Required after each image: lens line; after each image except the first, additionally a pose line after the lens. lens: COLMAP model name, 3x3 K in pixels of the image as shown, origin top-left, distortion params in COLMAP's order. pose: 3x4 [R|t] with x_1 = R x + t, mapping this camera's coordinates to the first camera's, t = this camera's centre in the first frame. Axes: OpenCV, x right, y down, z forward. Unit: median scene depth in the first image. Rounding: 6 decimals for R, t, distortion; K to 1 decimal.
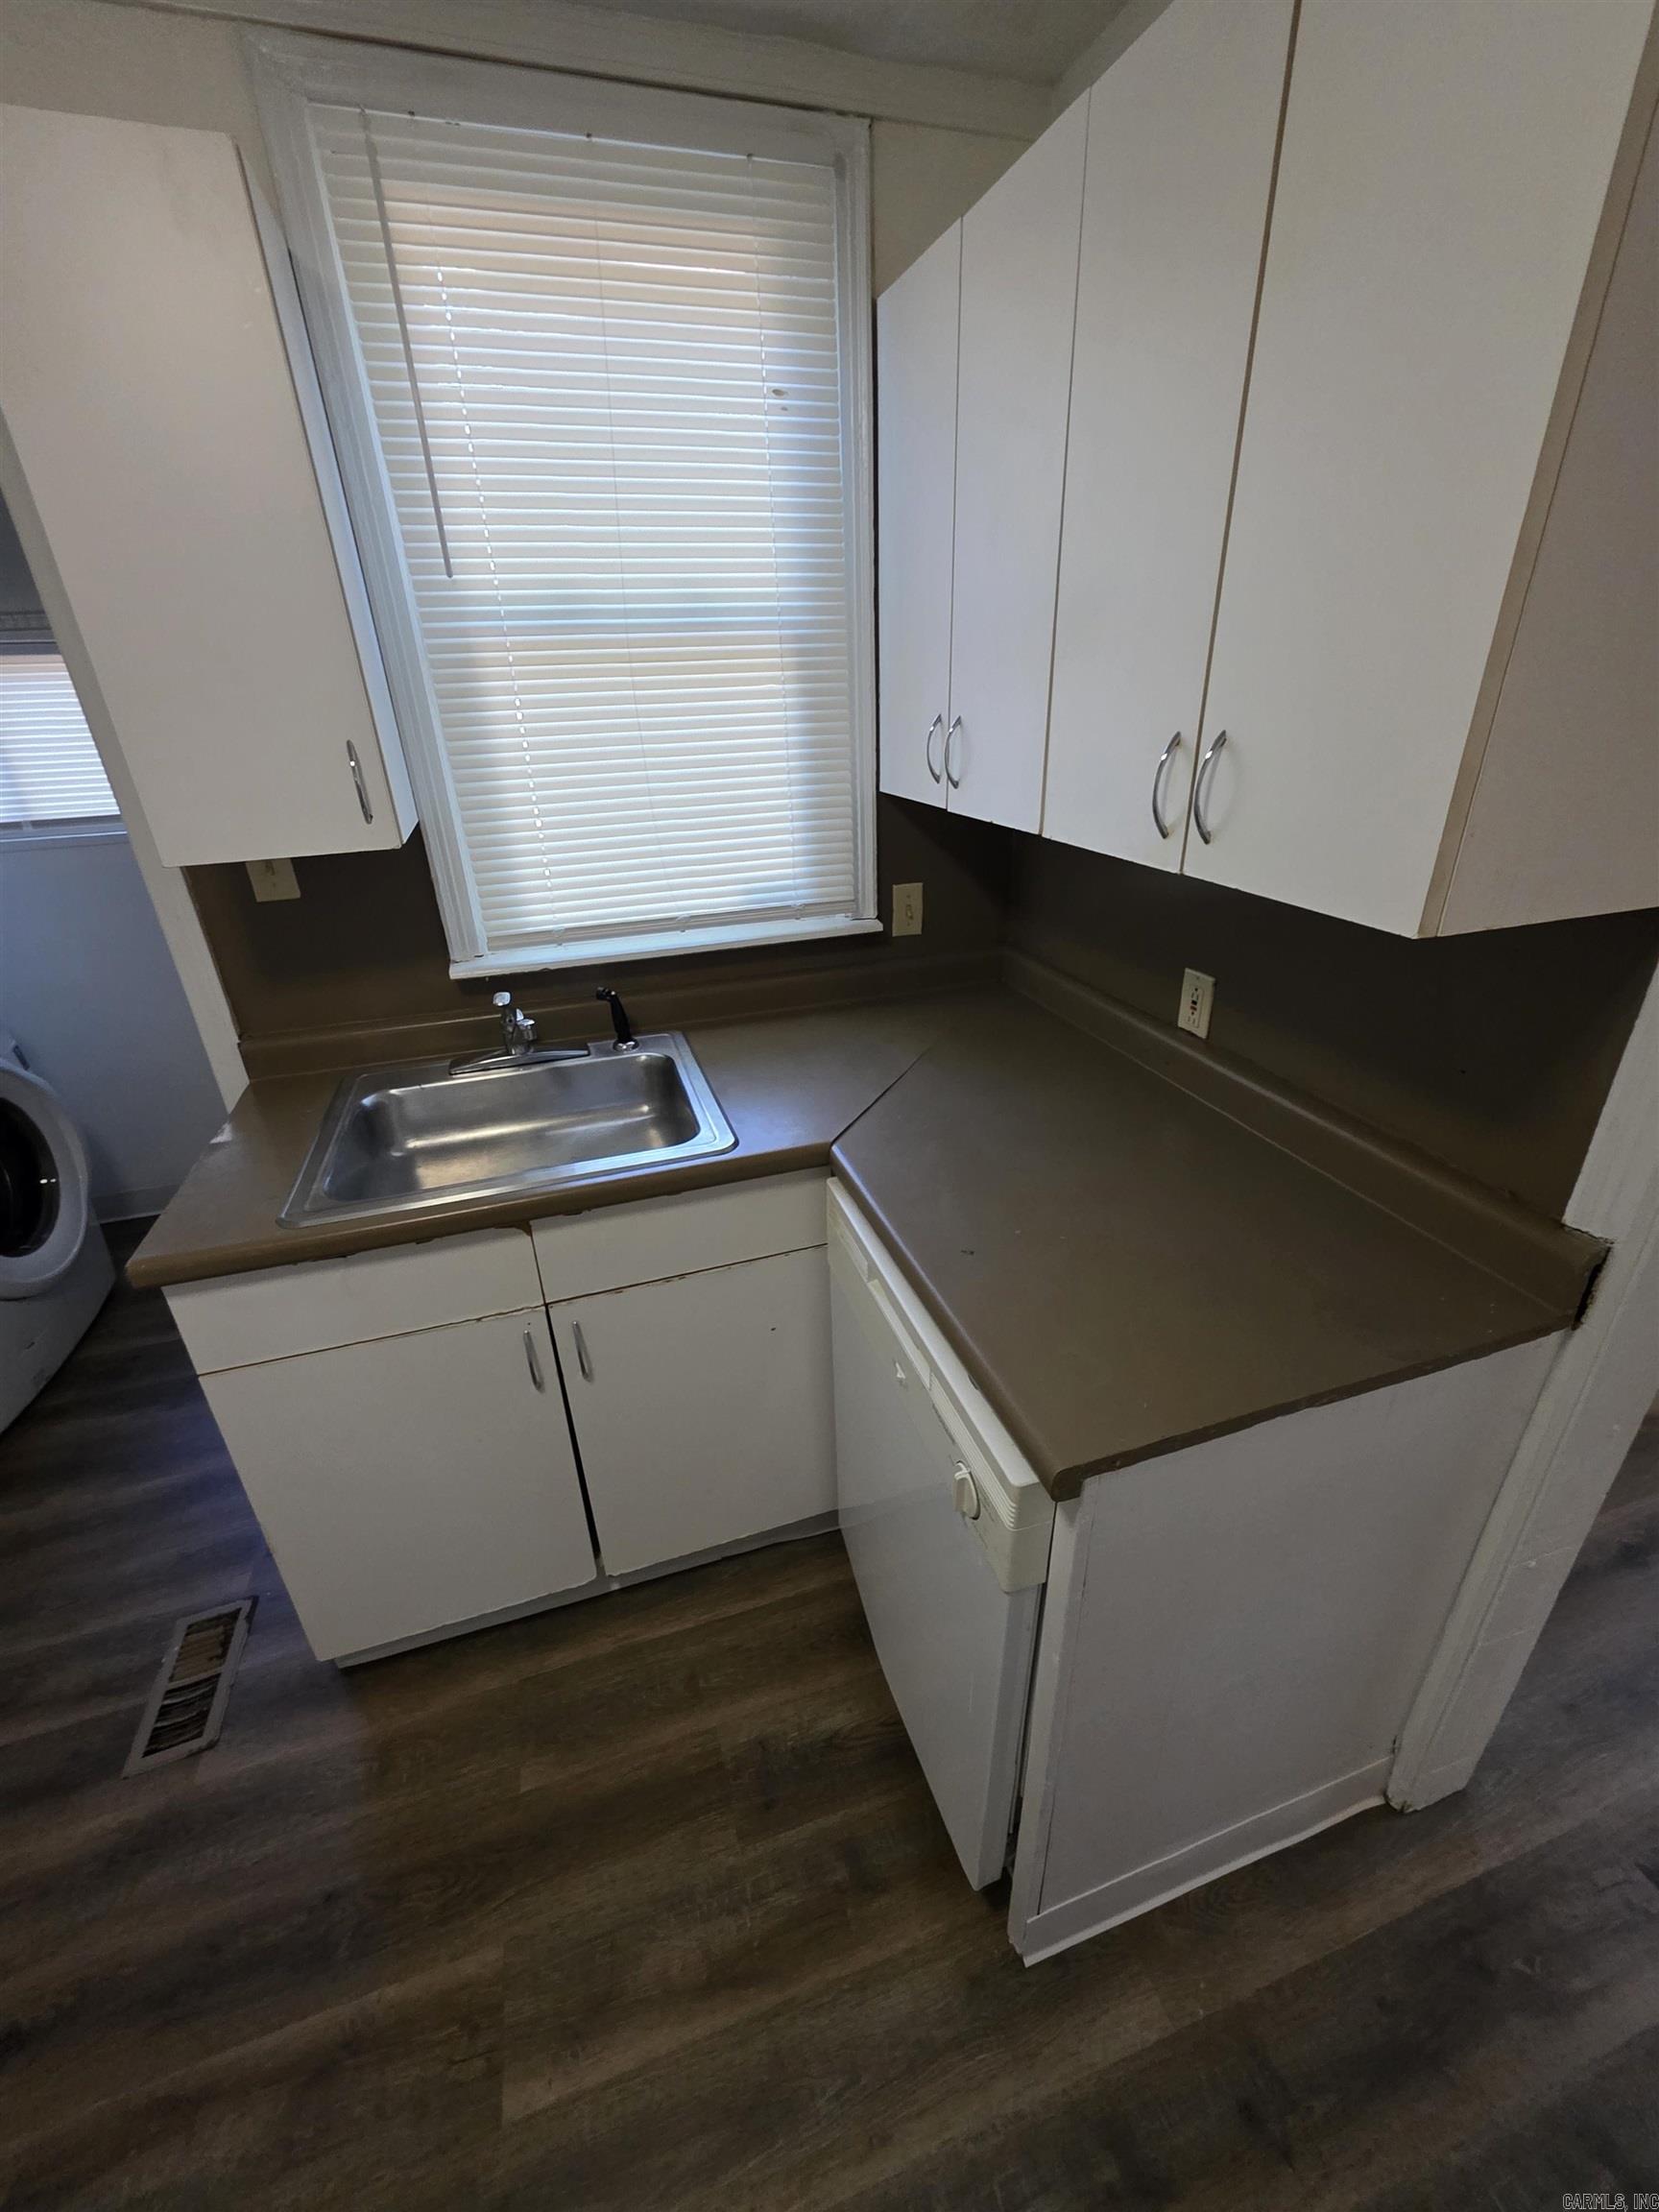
lens RADIAL K [[889.7, 0, 829.8], [0, 889.7, 1101.5], [0, 0, 1]] dist [0.000092, 0.000680]
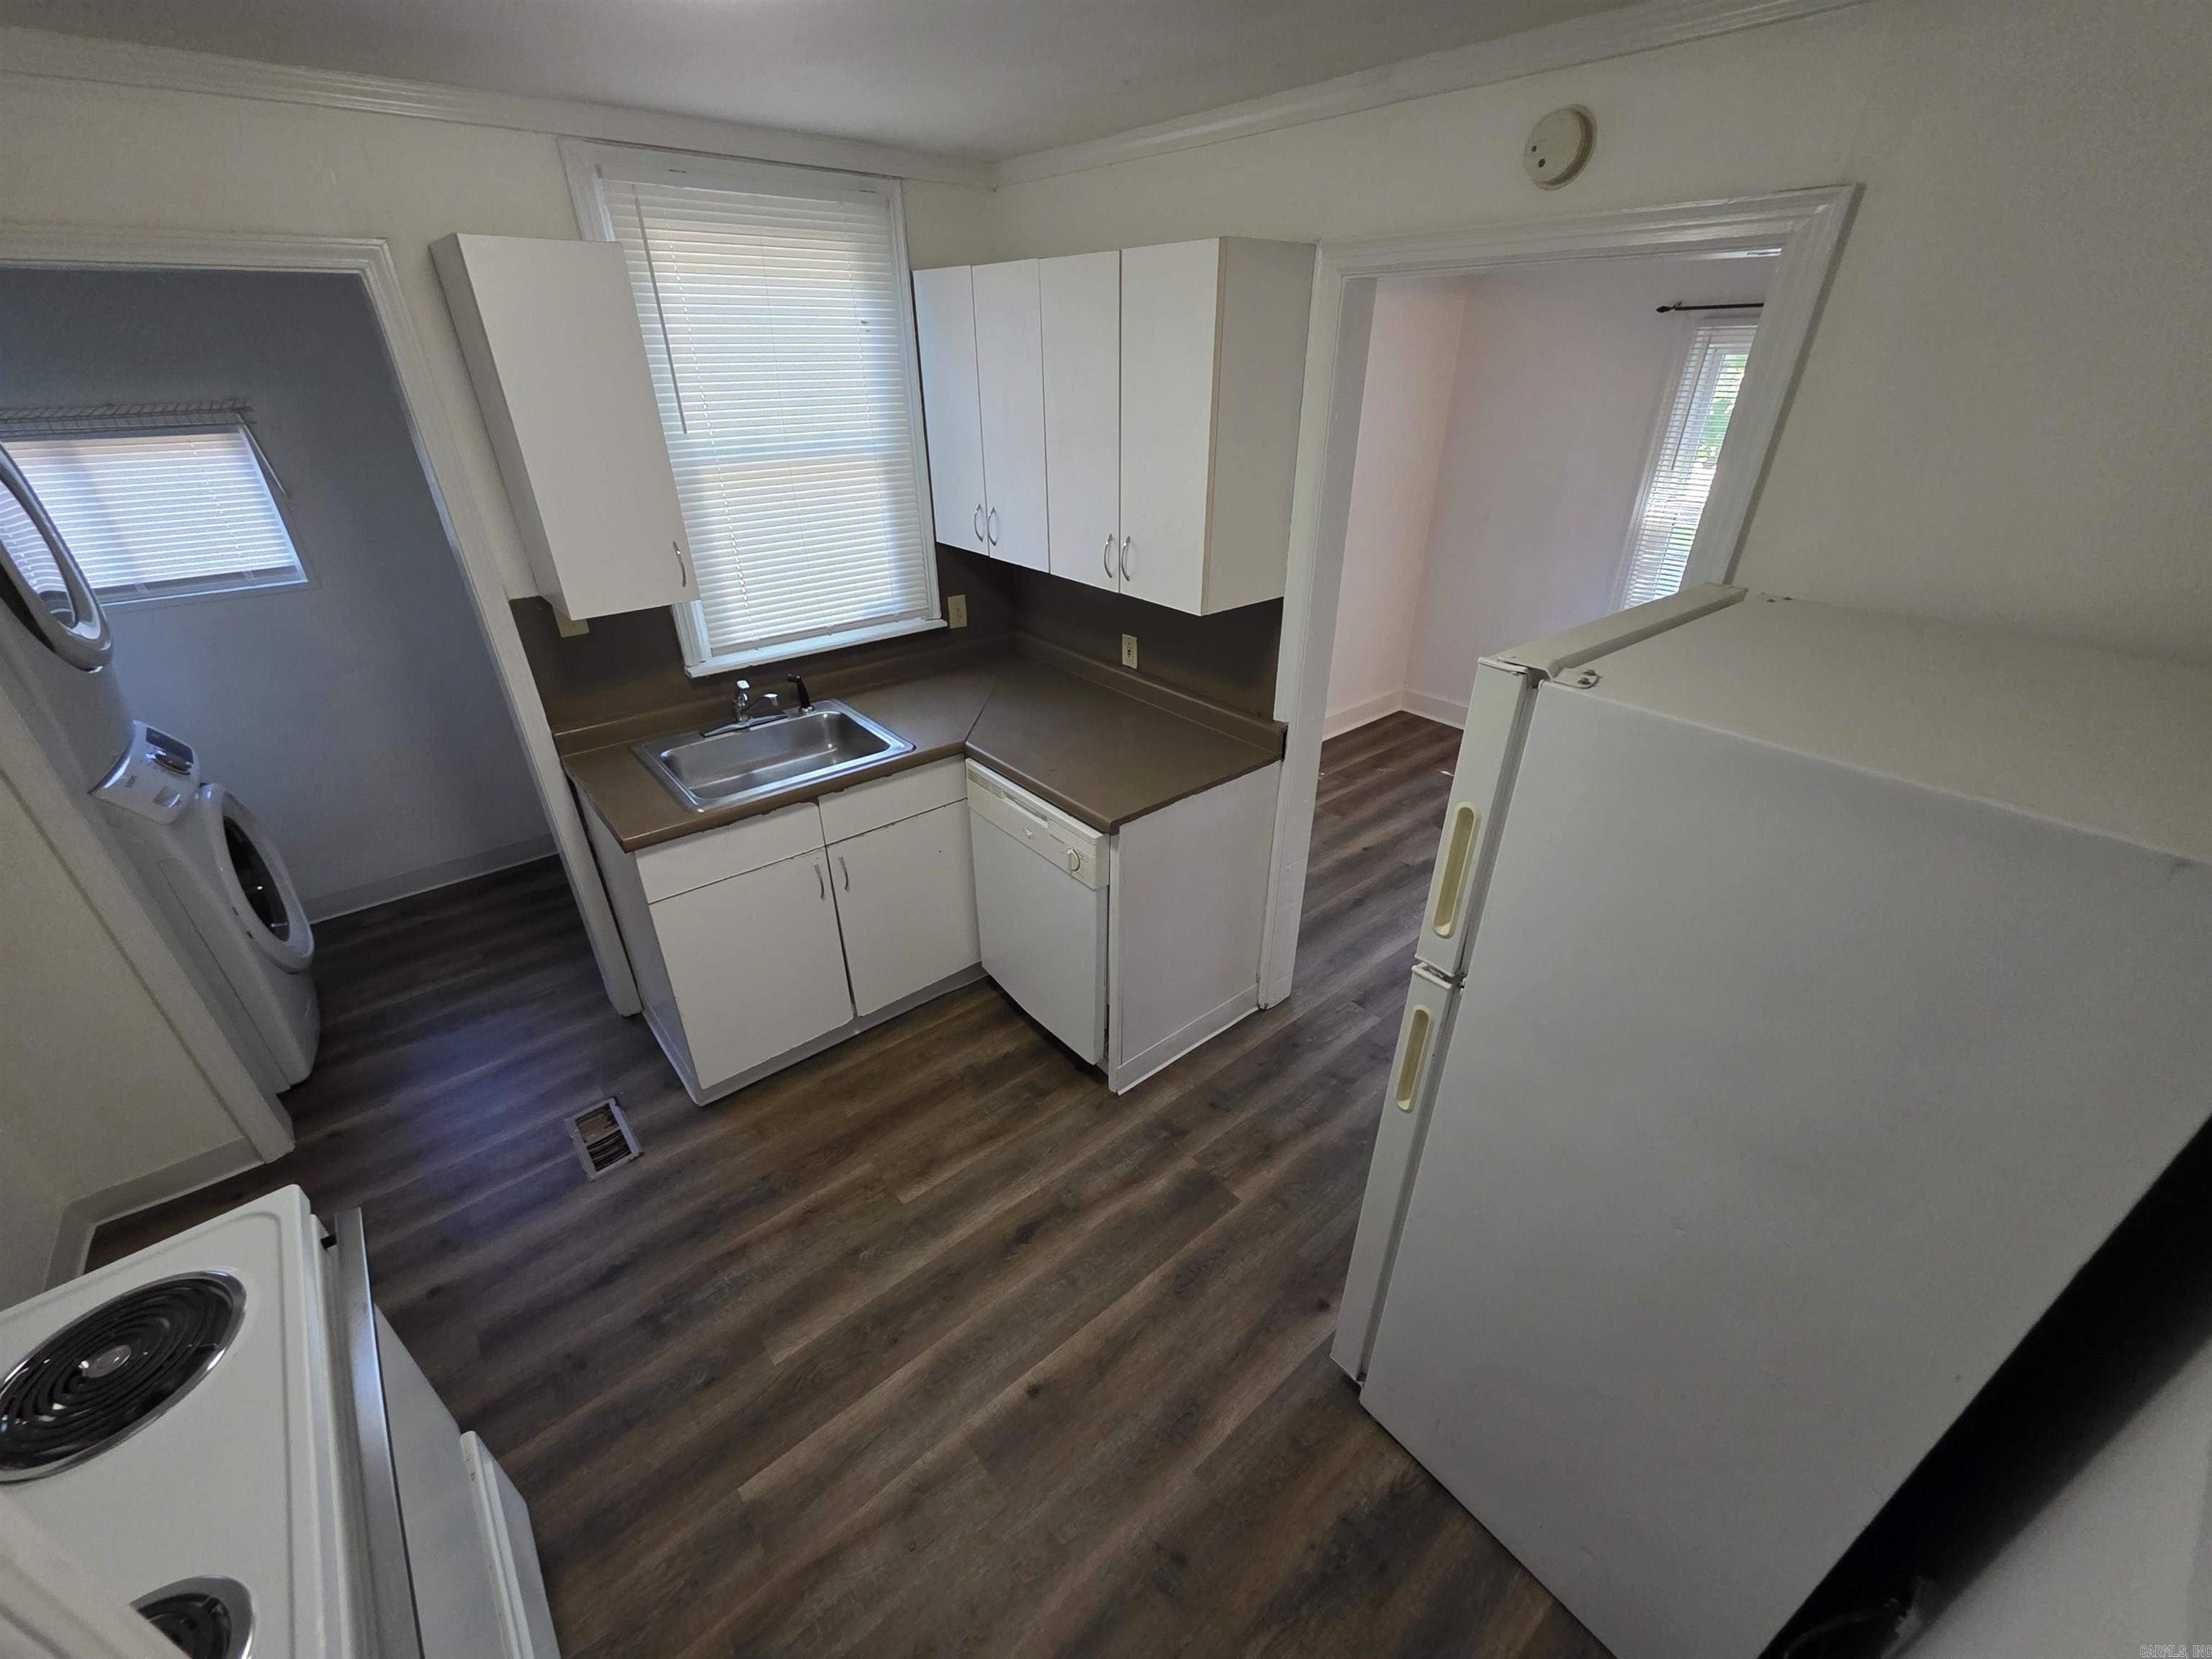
lens RADIAL K [[889.7, 0, 1100.4], [0, 889.7, 827.2], [0, 0, 1]] dist [0.000092, 0.000680]
pose [[0.927456, -0.151441, 0.341894, -0.399776], [0.136497, 0.988338, 0.067505, 0.138991], [-0.348130, -0.015940, 0.937311, -0.870489]]
